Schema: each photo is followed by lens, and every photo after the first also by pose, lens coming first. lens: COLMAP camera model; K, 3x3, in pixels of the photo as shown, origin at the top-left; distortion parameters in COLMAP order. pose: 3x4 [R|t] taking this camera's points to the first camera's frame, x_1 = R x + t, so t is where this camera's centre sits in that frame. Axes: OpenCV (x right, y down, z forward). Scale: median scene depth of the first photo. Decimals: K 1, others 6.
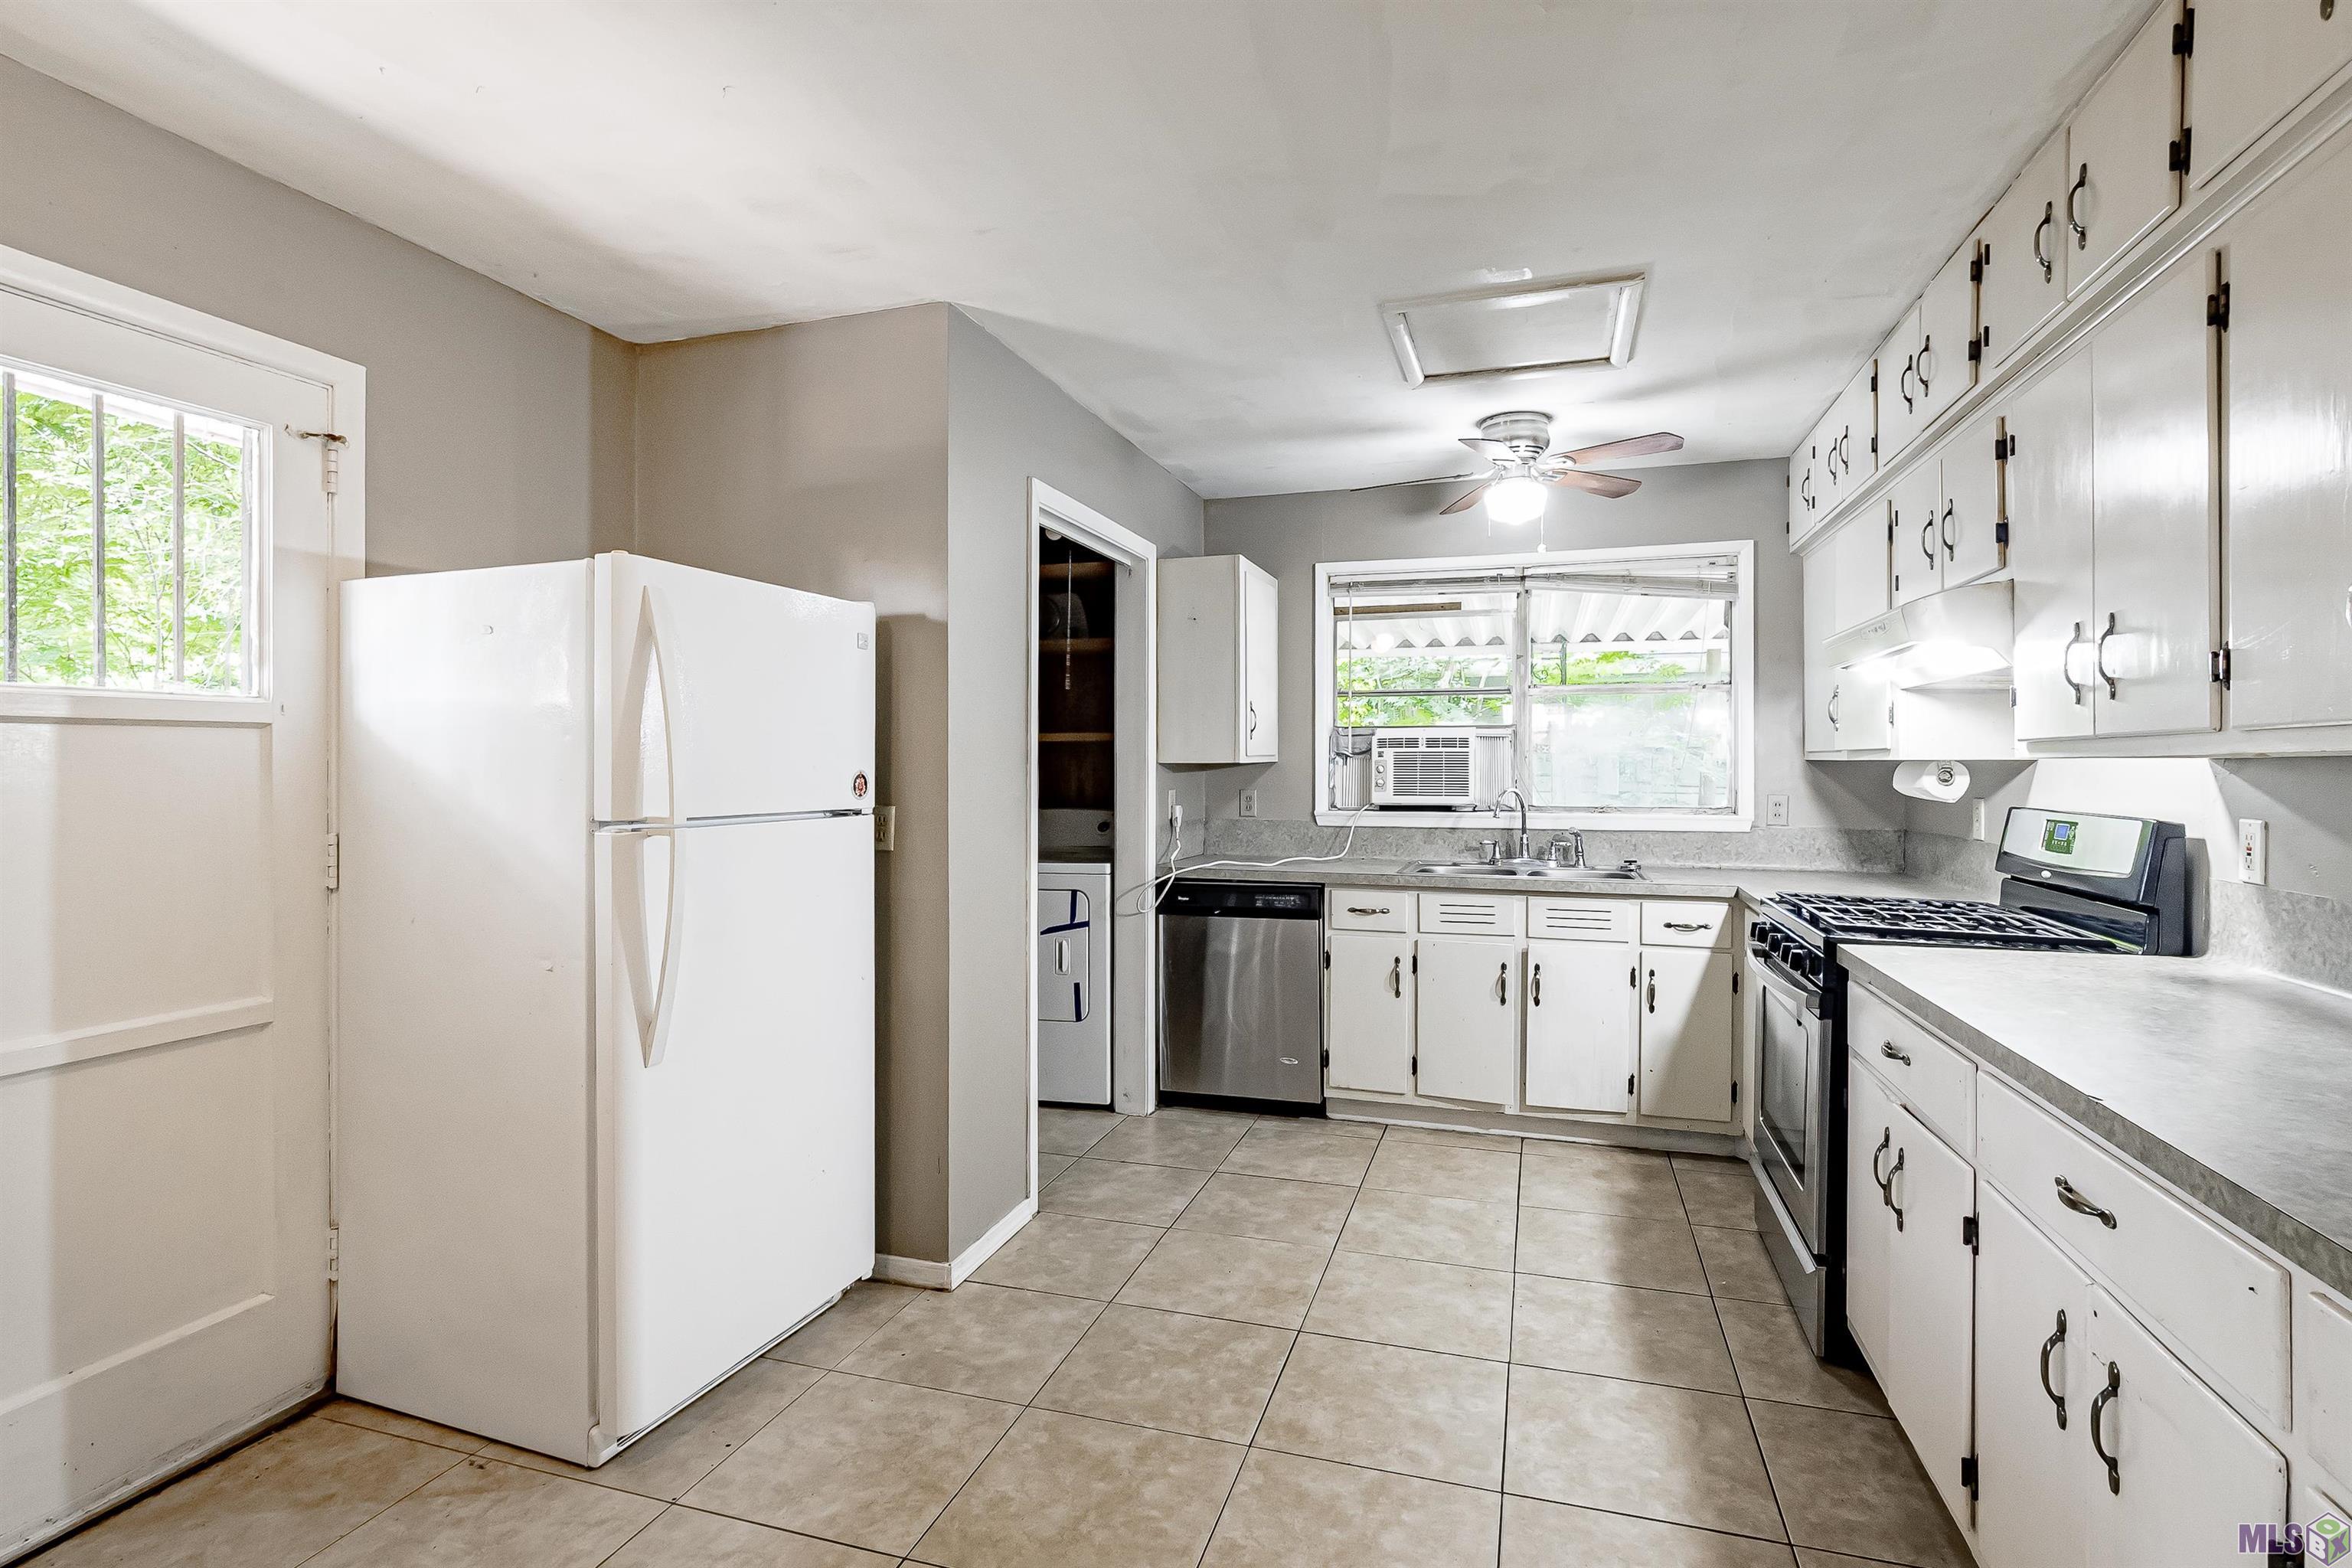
lens RADIAL K [[1121.4, 0, 1177.2], [0, 1121.4, 772.7], [0, 0, 1]] dist [0.002159, -0.000347]
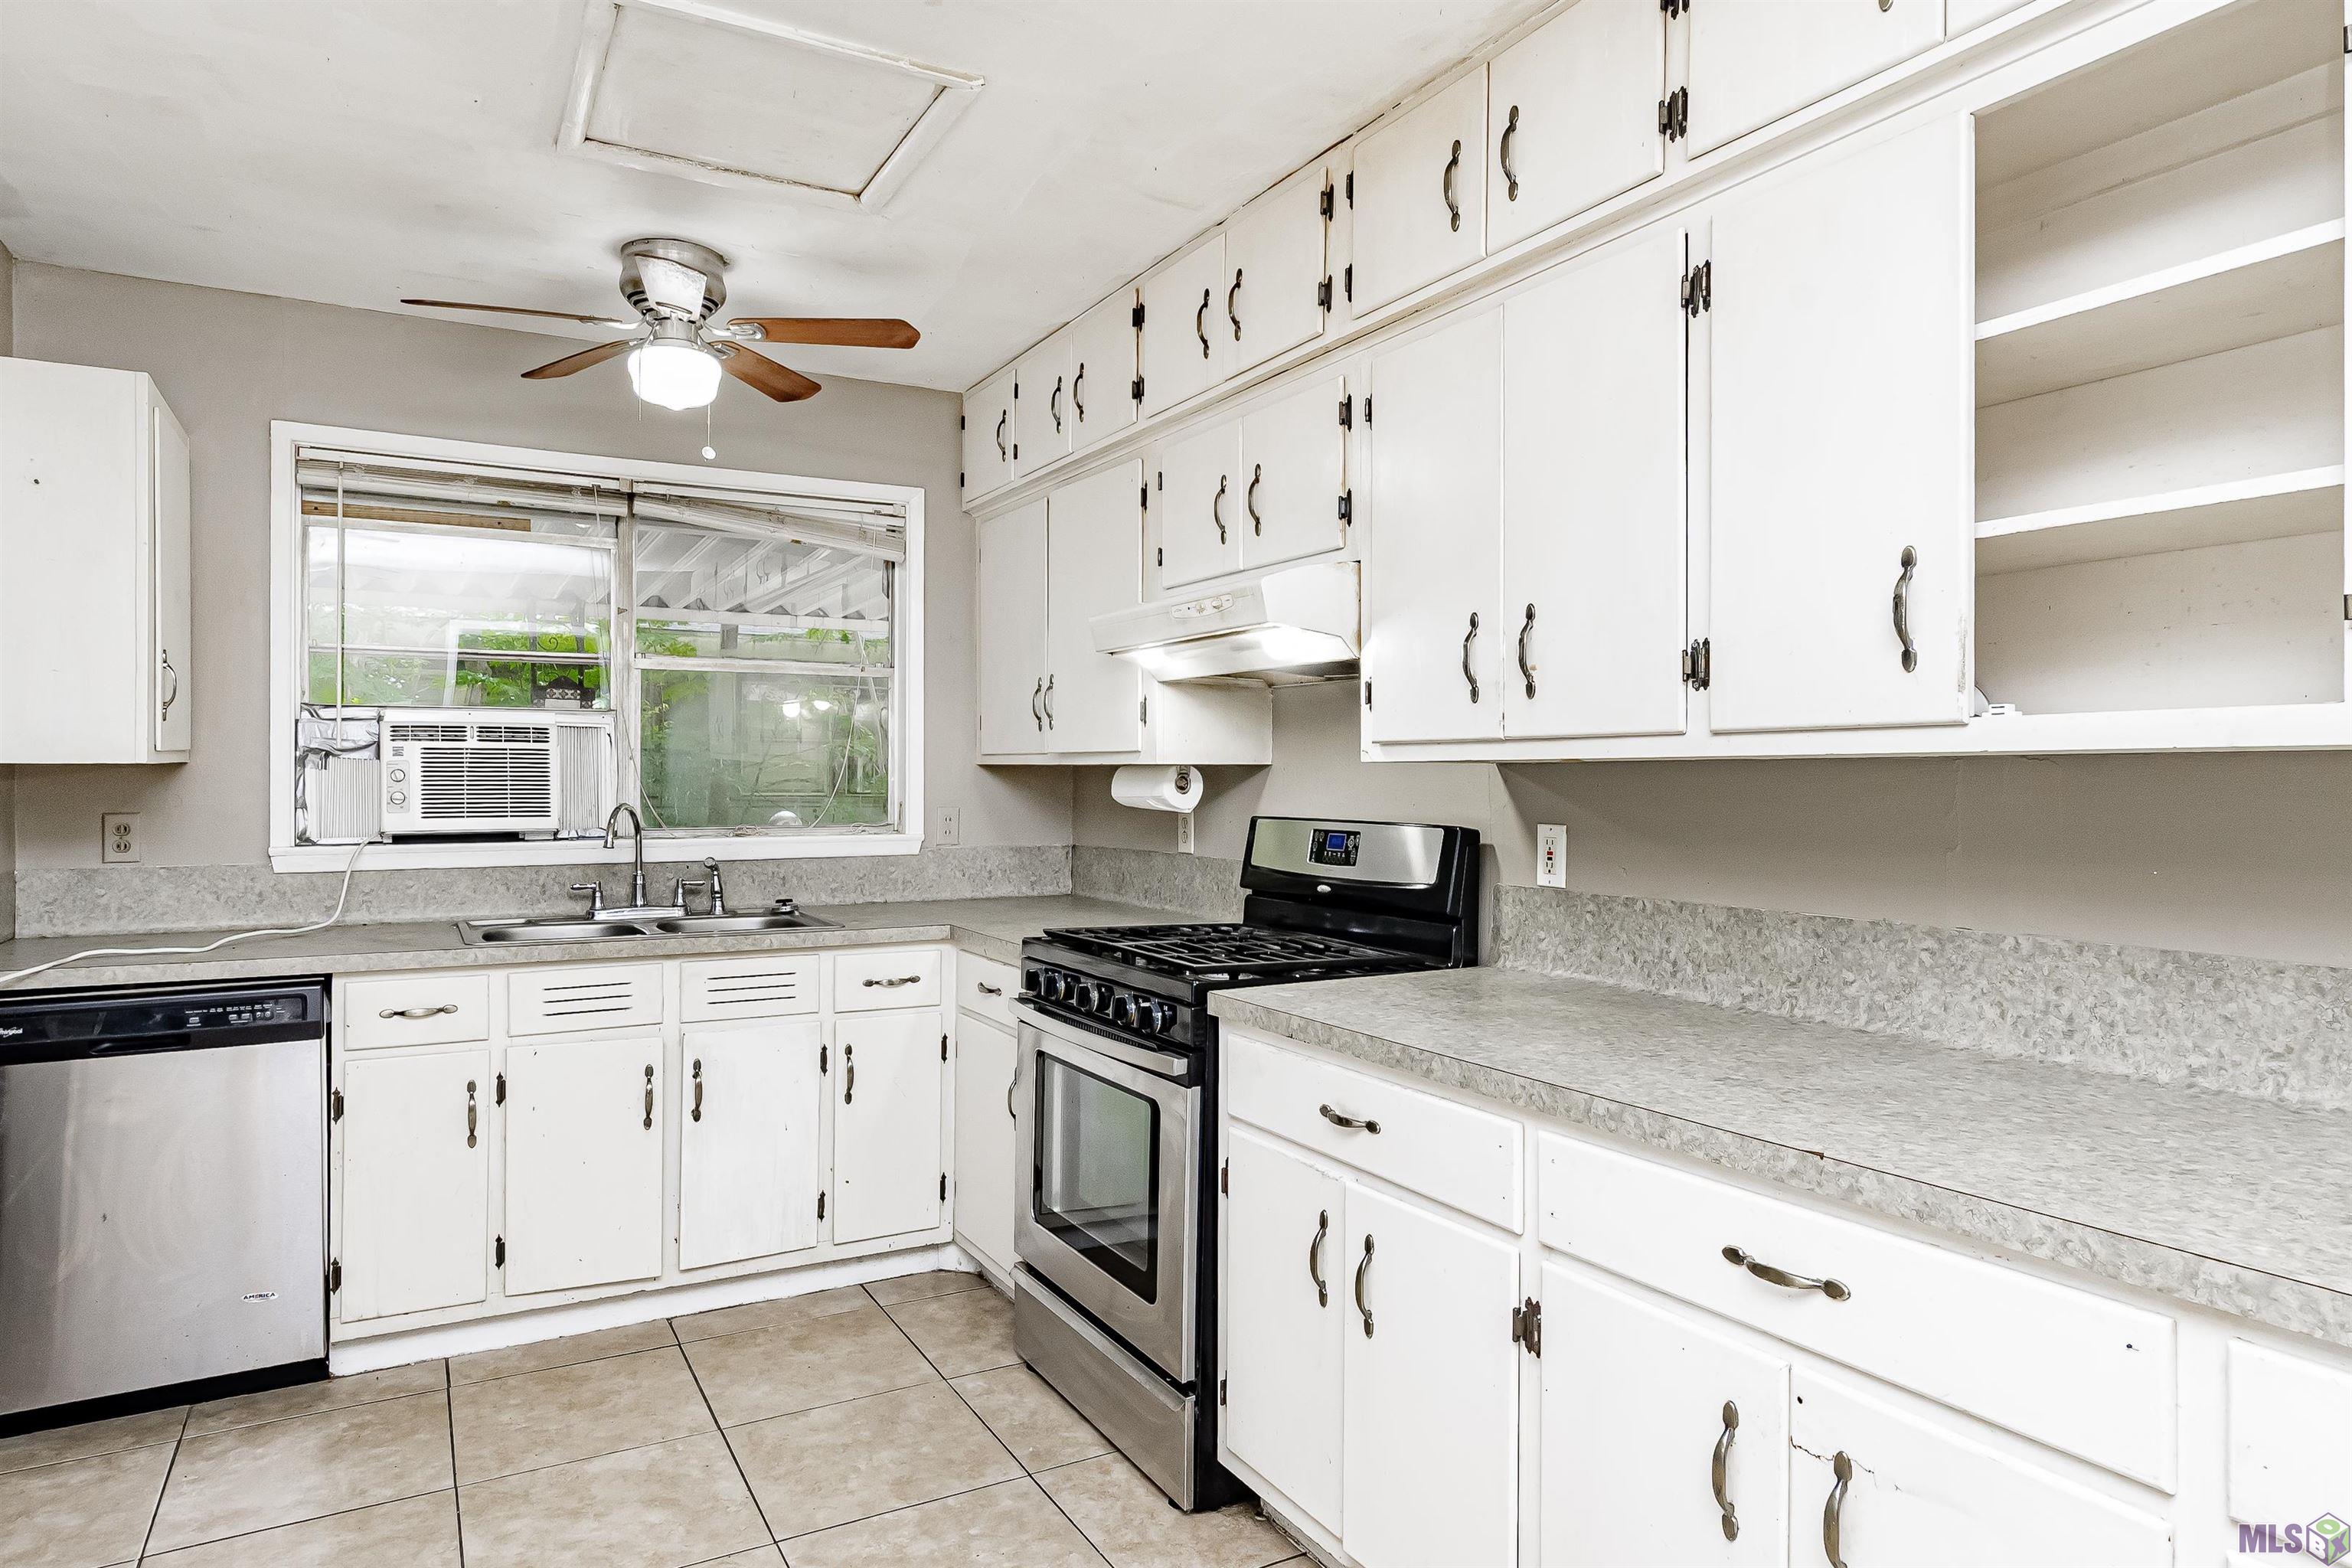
lens RADIAL K [[1402.1, 0, 1174.6], [0, 1402.1, 782.7], [0, 0, 1]] dist [-0.001956, -0.000588]
pose [[0.687634, -0.003435, 0.726050, -0.100642], [0.003014, 0.999994, 0.001876, 0.000762], [-0.726052, 0.000898, 0.687640, 0.206254]]
